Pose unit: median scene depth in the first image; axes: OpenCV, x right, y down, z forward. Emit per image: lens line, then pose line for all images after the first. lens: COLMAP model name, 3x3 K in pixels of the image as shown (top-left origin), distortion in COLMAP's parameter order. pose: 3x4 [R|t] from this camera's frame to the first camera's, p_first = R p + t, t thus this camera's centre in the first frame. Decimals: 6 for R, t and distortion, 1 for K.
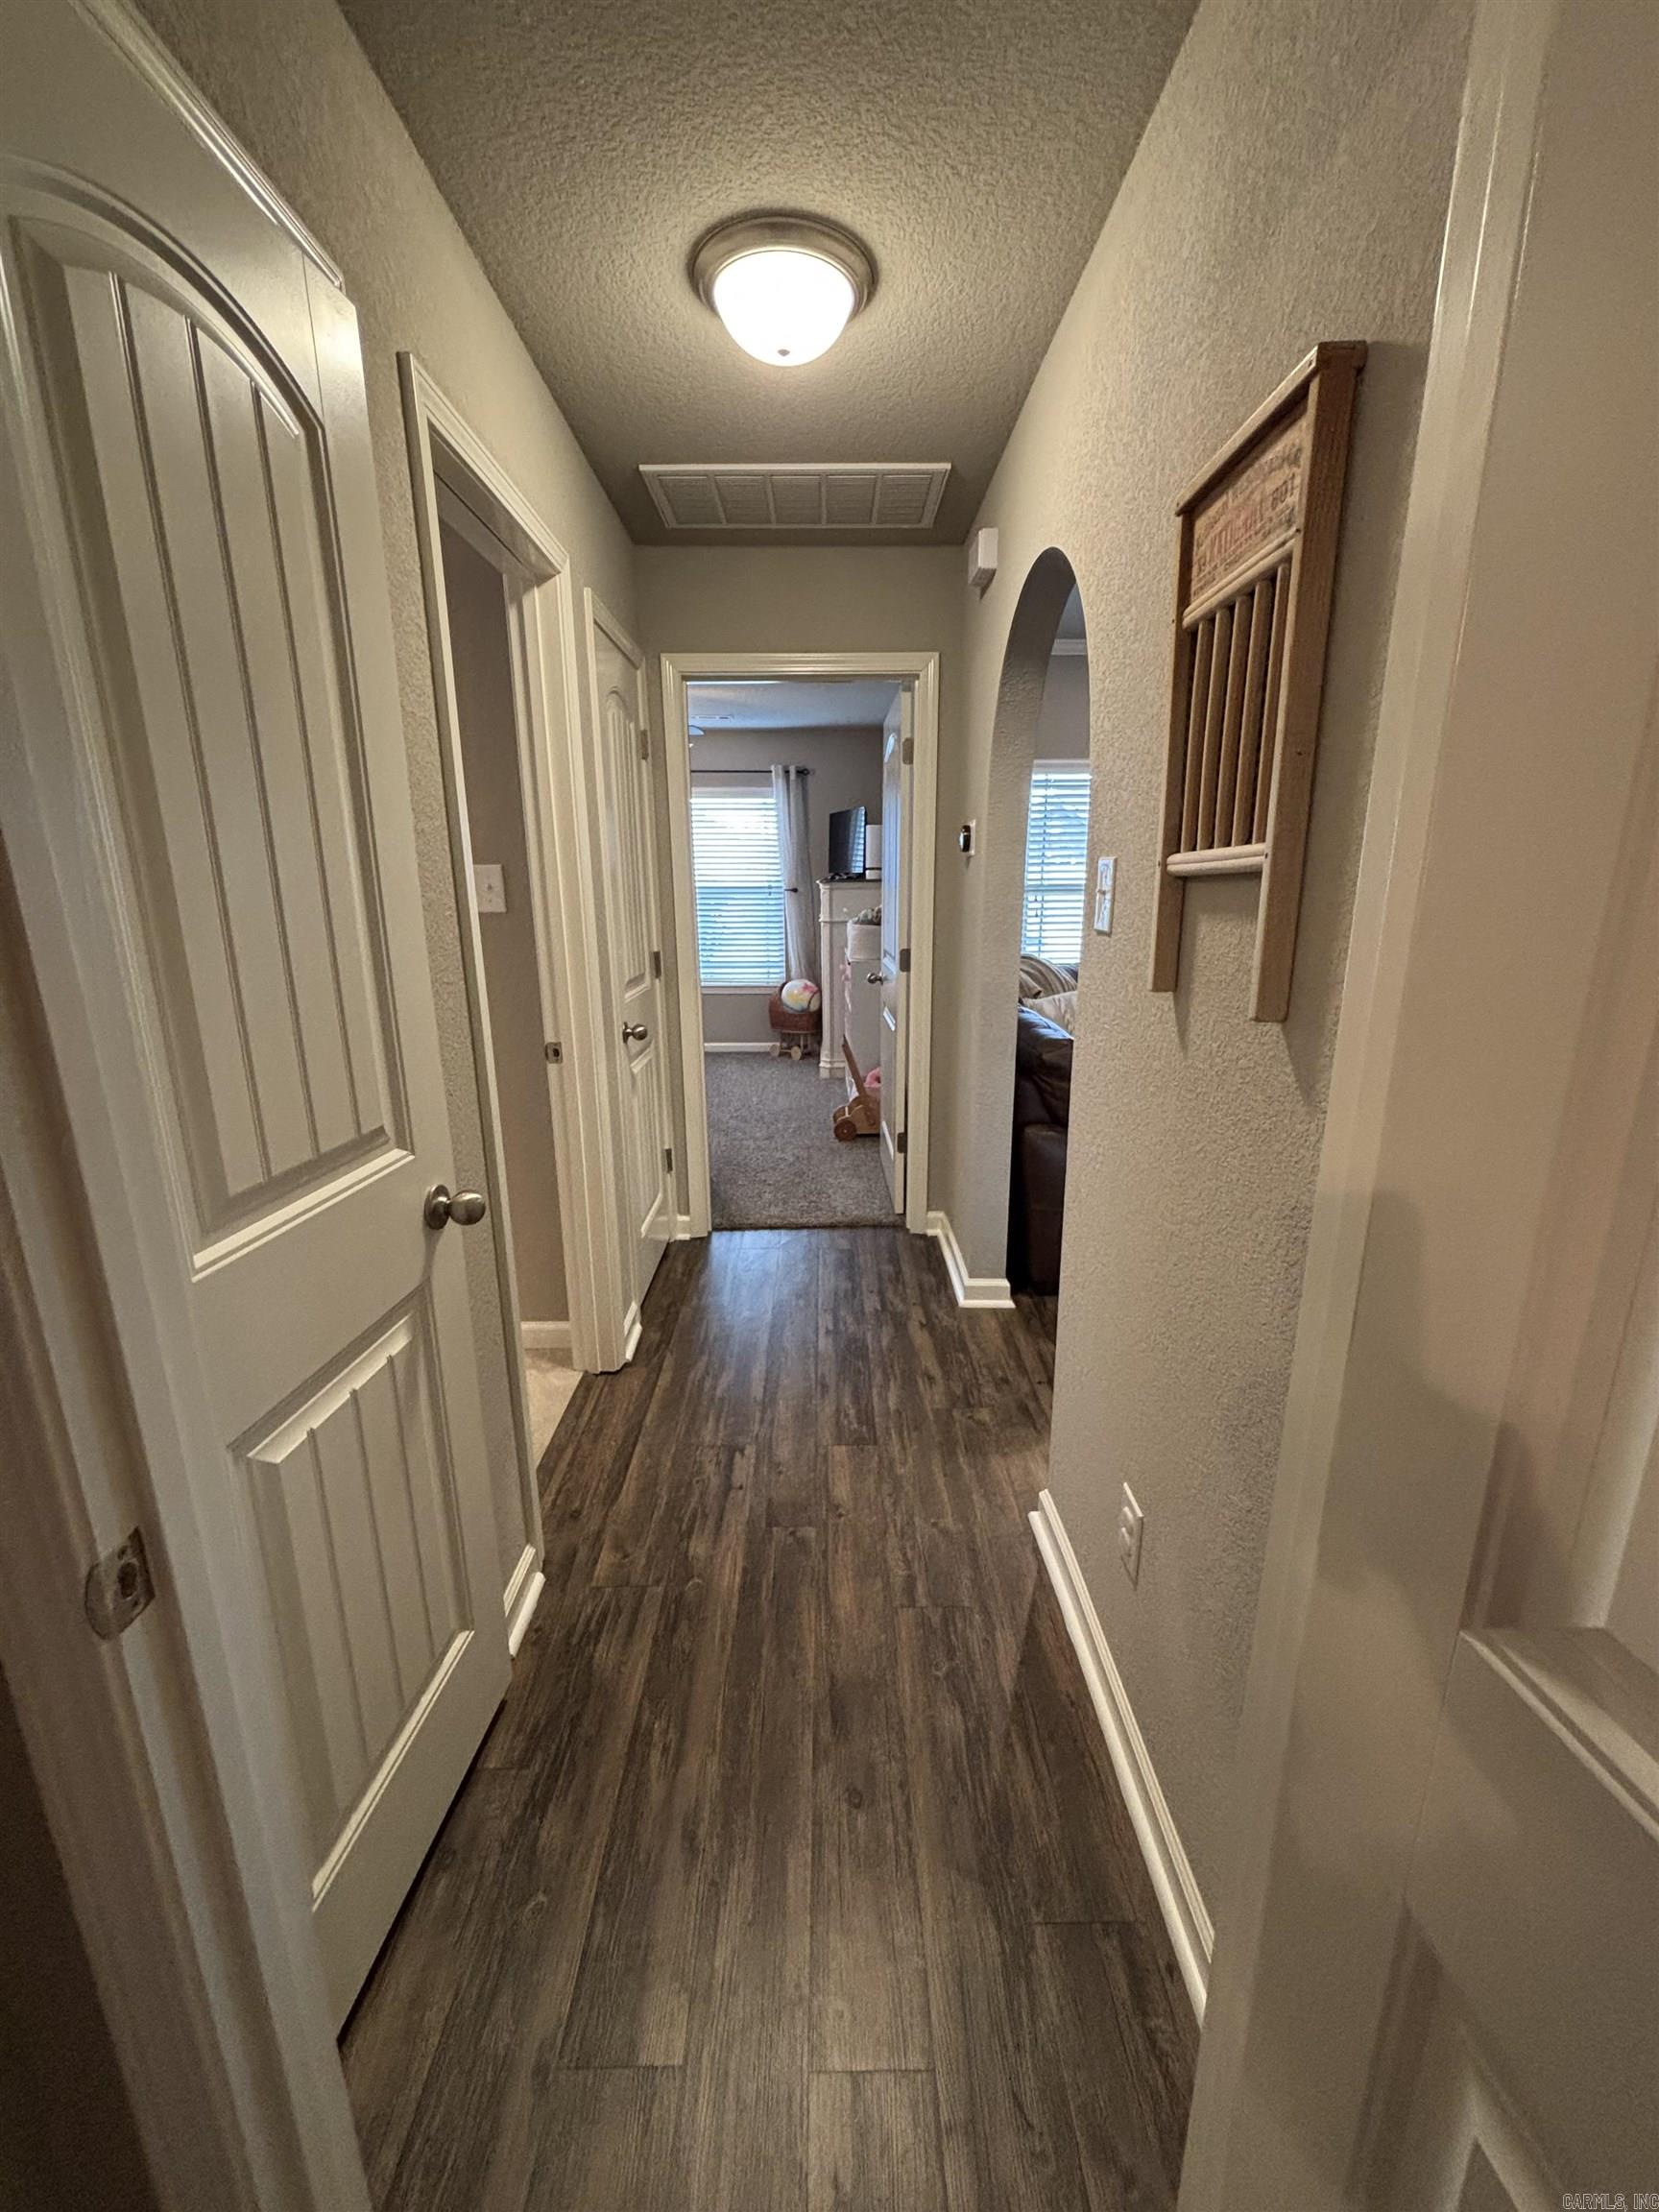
lens RADIAL K [[890.0, 0, 839.3], [0, 890.0, 1123.2], [0, 0, 1]] dist [-0.002280, 0.001790]
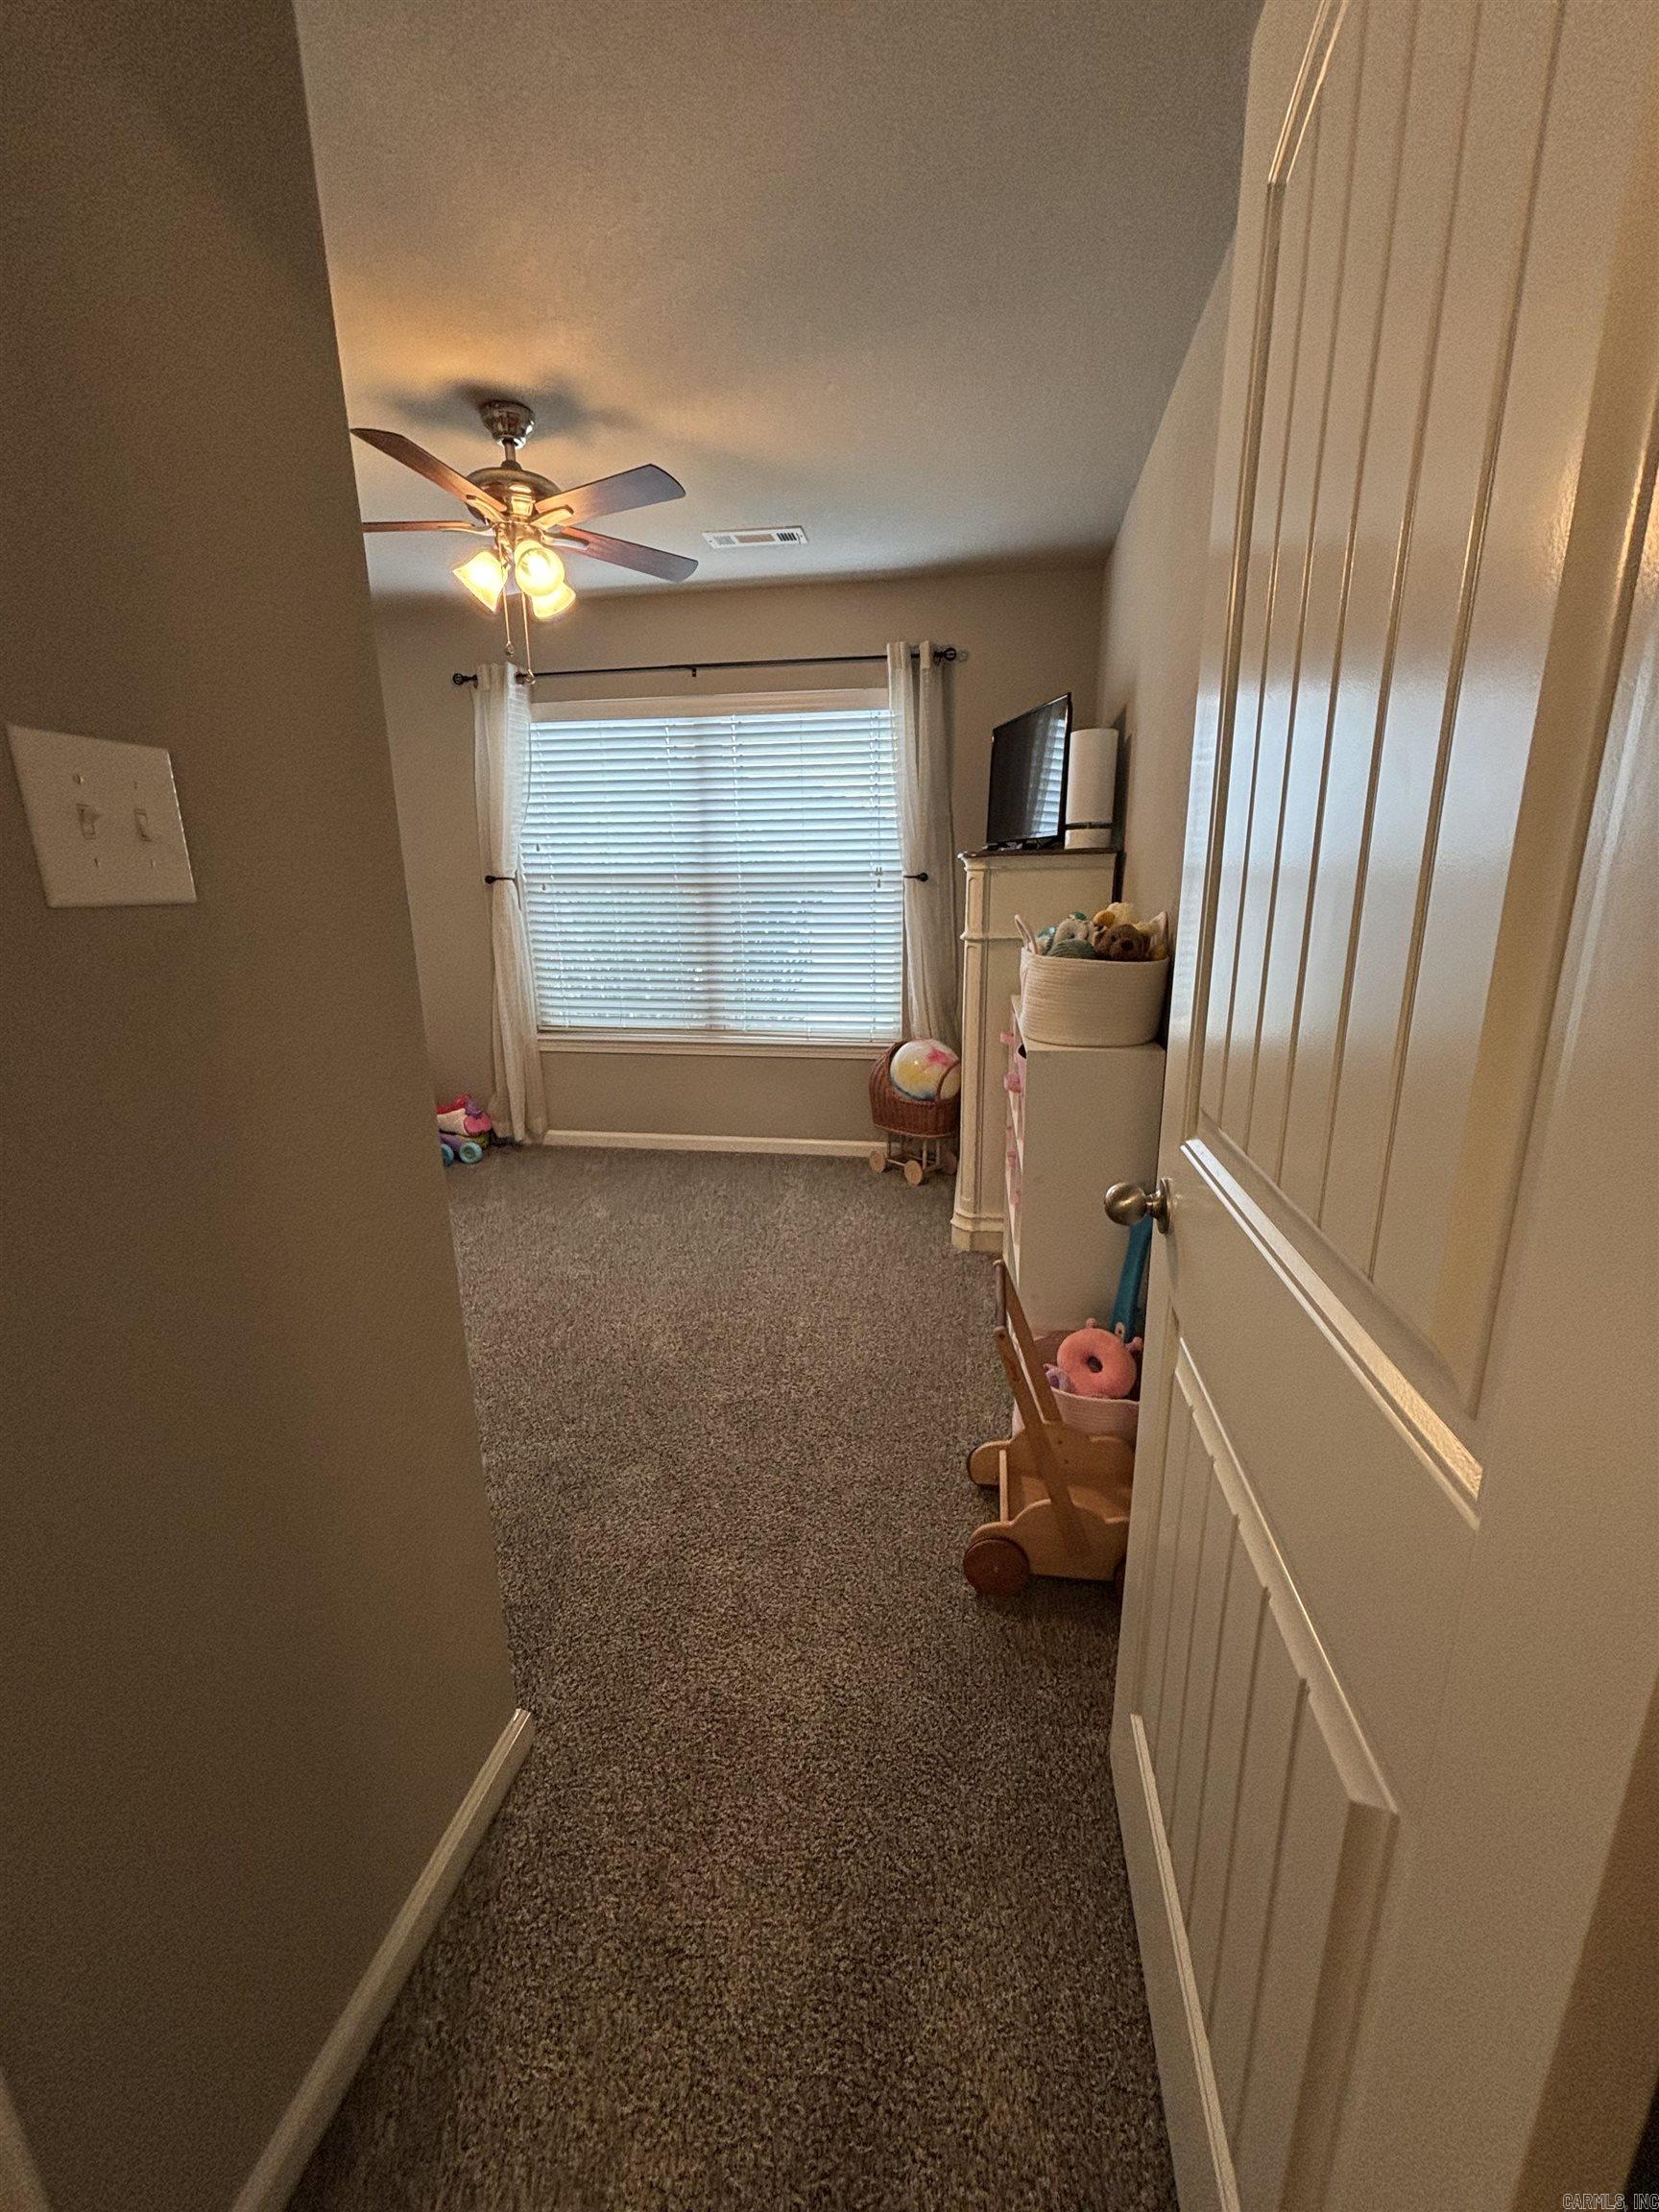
lens RADIAL K [[890.0, 0, 824.8], [0, 890.0, 1128.8], [0, 0, 1]] dist [-0.002280, 0.001790]
pose [[0.981996, 0.040742, -0.184454, -0.001561], [-0.038138, 0.999117, 0.017647, -0.115601], [0.185010, -0.010295, 0.982683, 0.455914]]
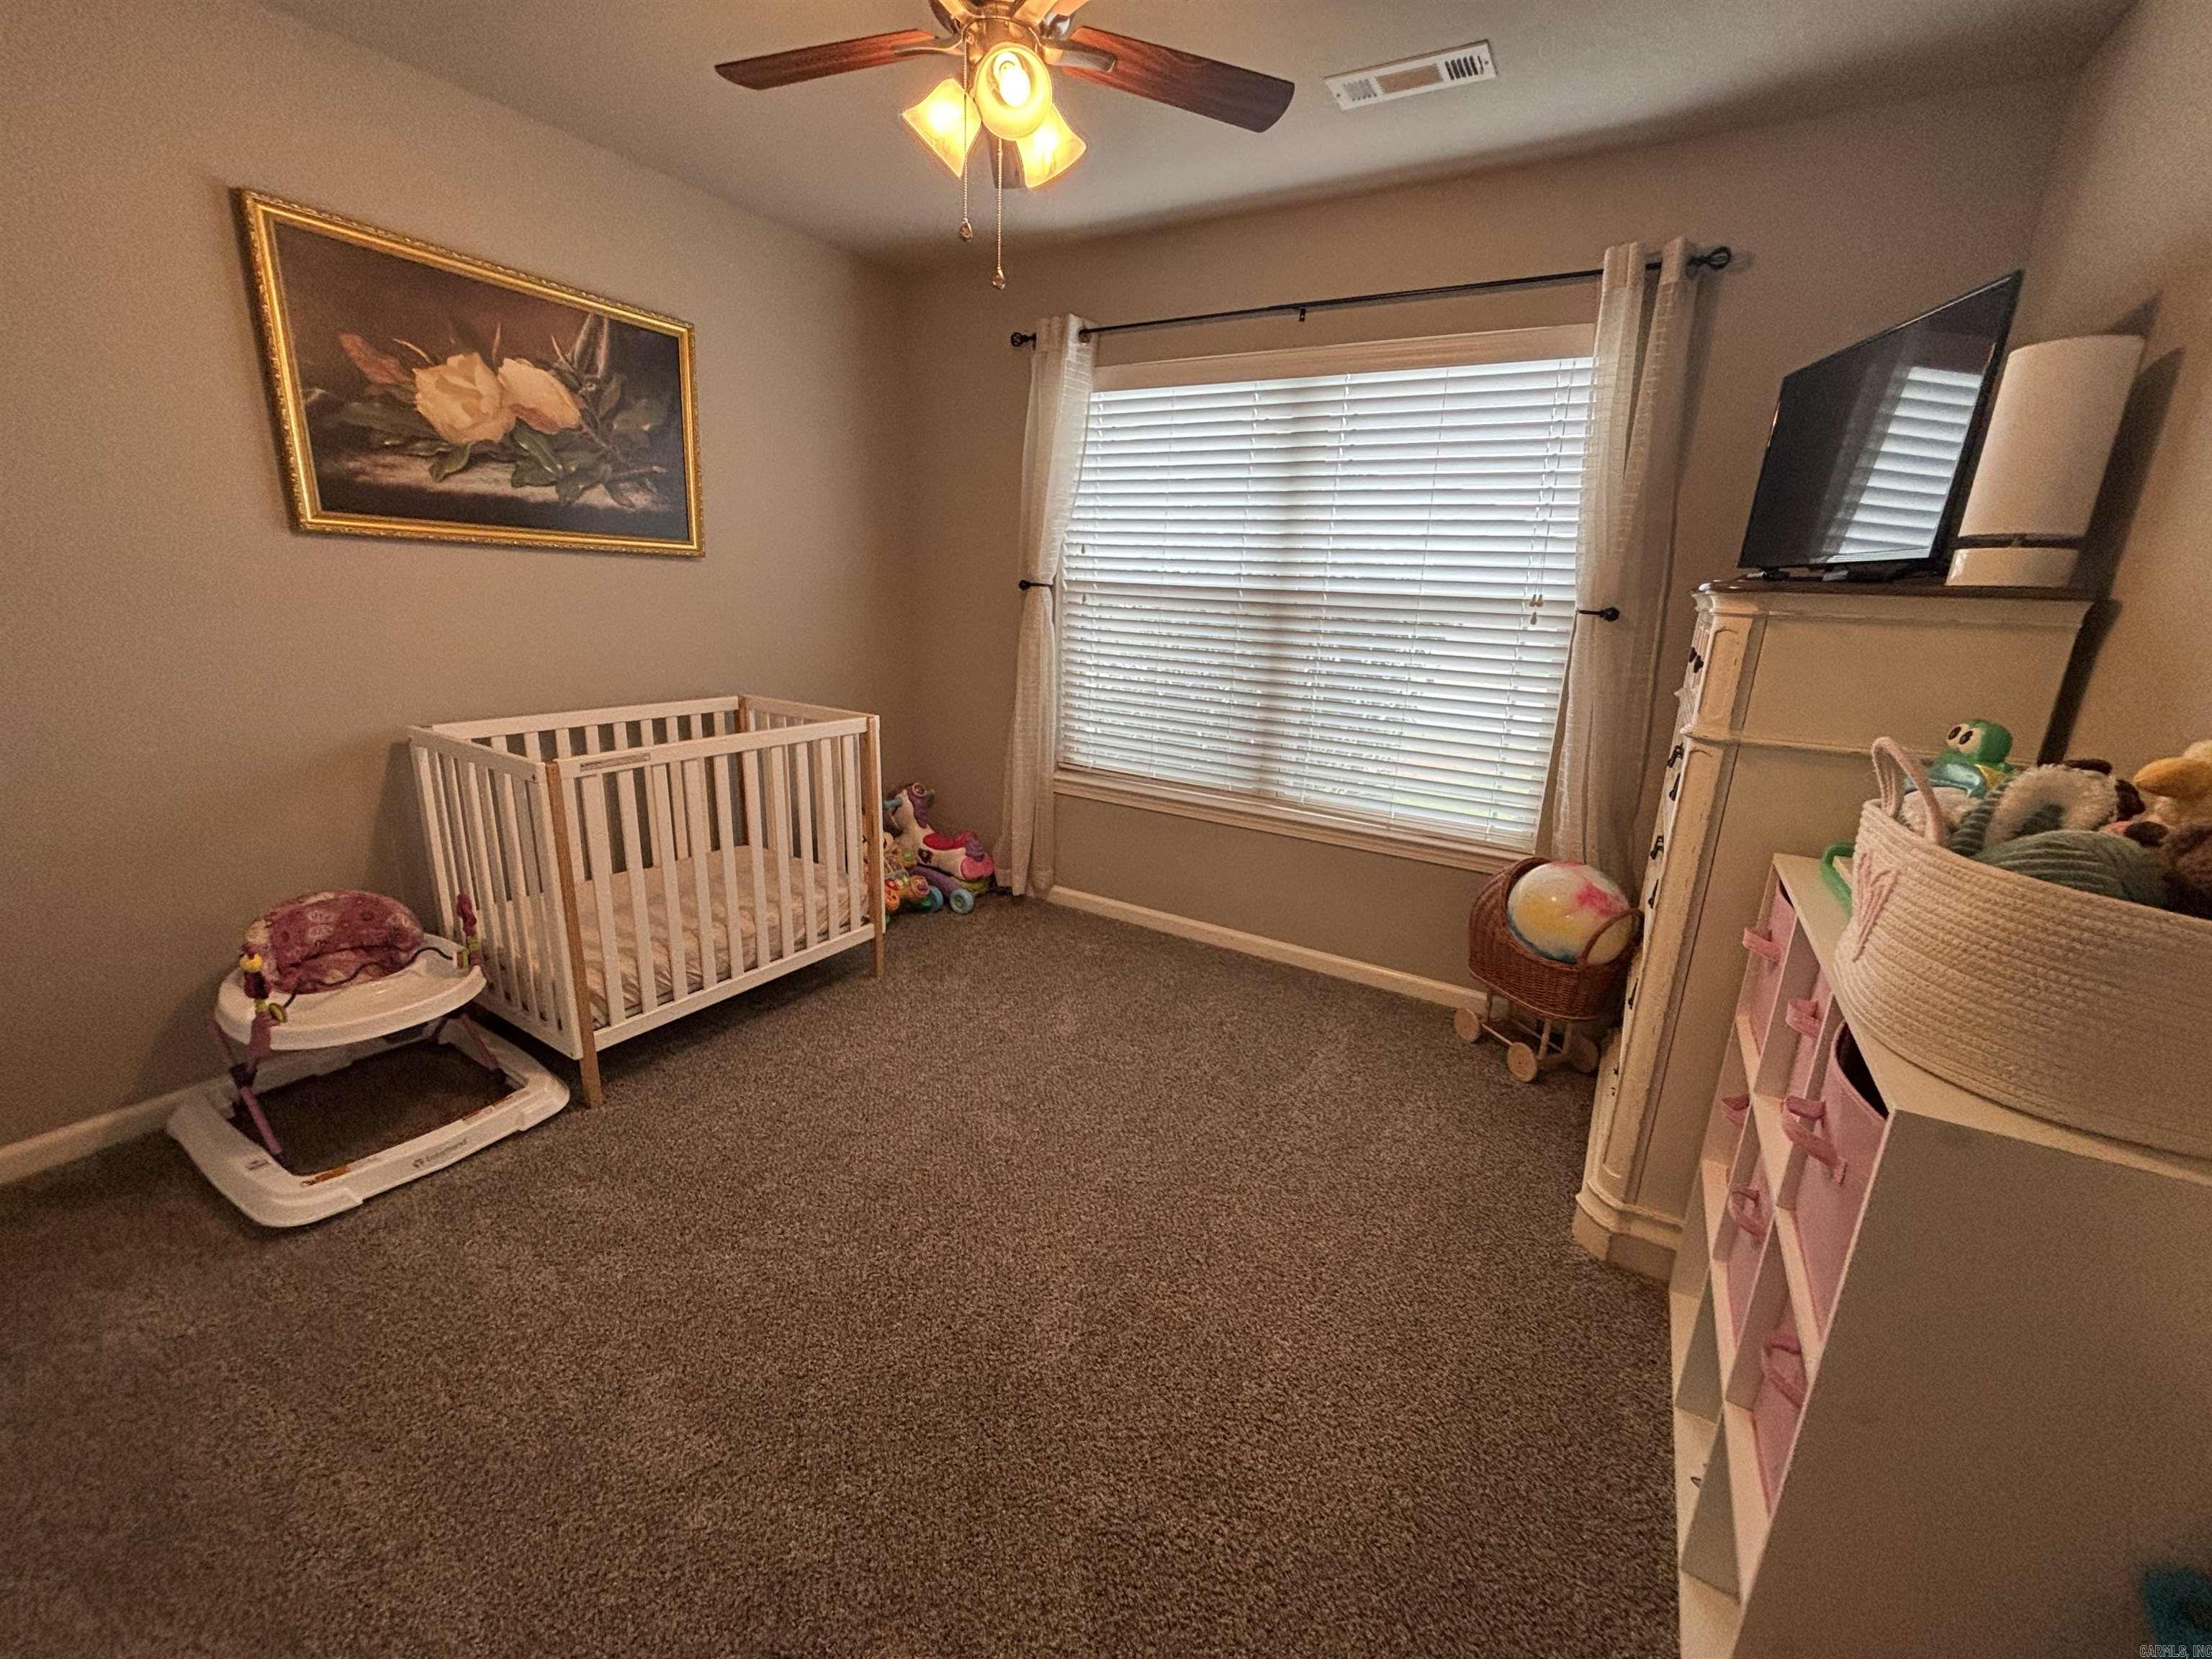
lens RADIAL K [[890.0, 0, 1107.1], [0, 890.0, 832.2], [0, 0, 1]] dist [-0.002280, 0.001790]
pose [[0.843063, 0.178246, -0.507418, -0.024049], [-0.178291, 0.982757, 0.048998, -0.161203], [0.507403, 0.049160, 0.860306, 0.609699]]
